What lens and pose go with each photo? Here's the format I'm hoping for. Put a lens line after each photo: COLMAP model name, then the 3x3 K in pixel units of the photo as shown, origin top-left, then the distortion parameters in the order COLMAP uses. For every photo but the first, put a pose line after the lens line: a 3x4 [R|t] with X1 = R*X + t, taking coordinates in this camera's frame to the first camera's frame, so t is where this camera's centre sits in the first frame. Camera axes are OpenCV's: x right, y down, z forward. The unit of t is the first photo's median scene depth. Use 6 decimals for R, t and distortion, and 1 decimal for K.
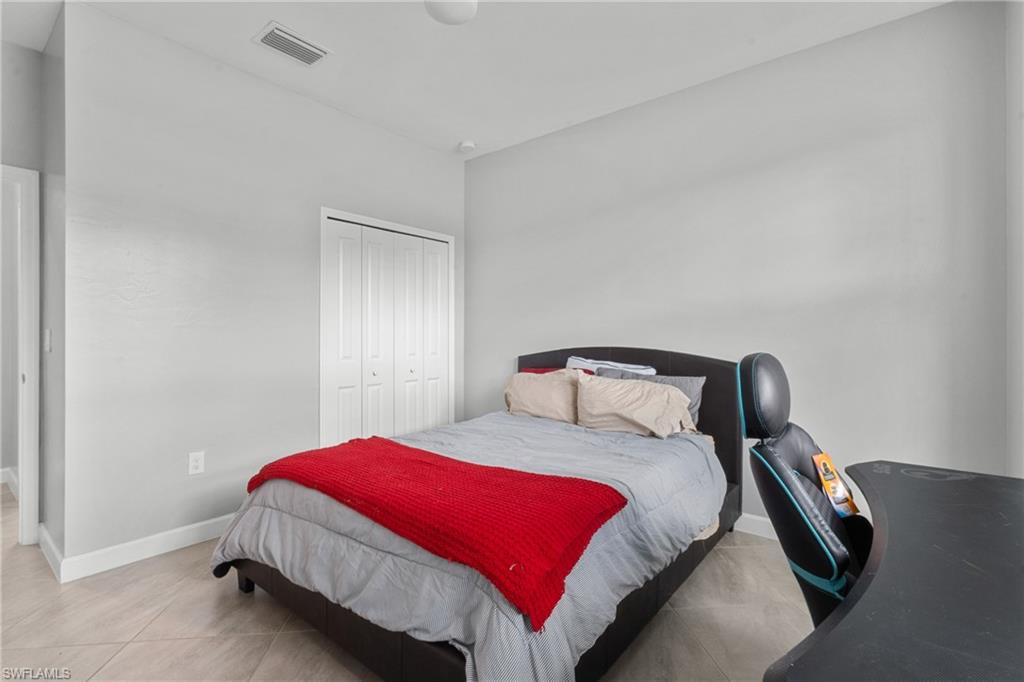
lens RADIAL K [[471.9, 0, 510.1], [0, 471.9, 338.4], [0, 0, 1]] dist [0.003054, 0.000983]
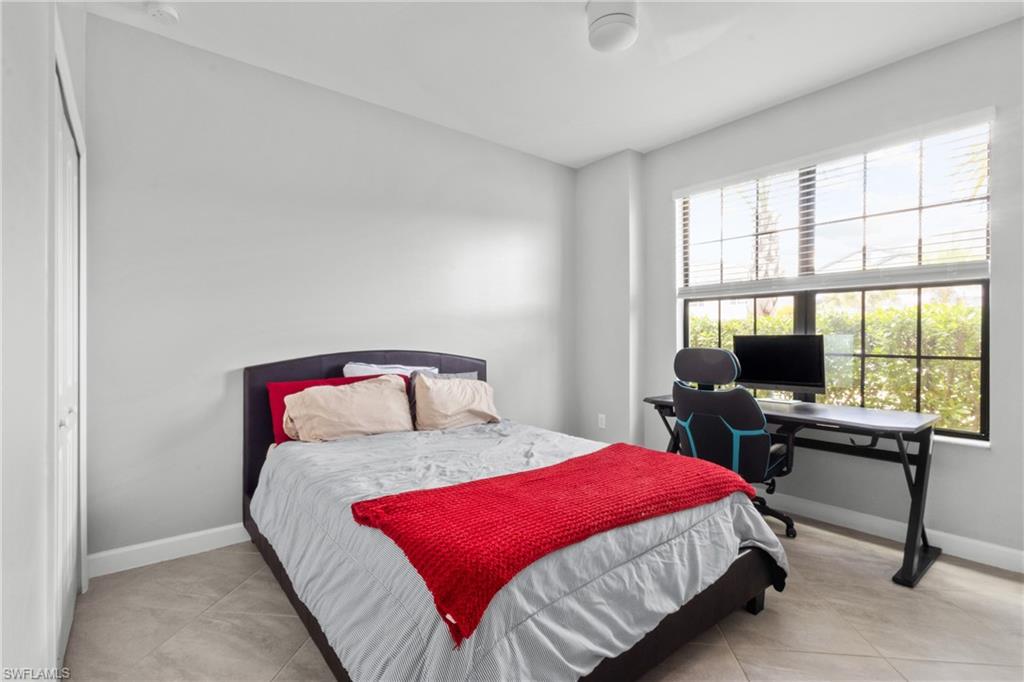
lens RADIAL K [[471.9, 0, 510.1], [0, 471.9, 338.4], [0, 0, 1]] dist [0.003054, 0.000983]
pose [[0.216372, -0.004861, 0.976299, -0.760789], [0.002817, 0.999987, 0.004354, -0.010997], [-0.976307, 0.001808, 0.216383, 0.601202]]
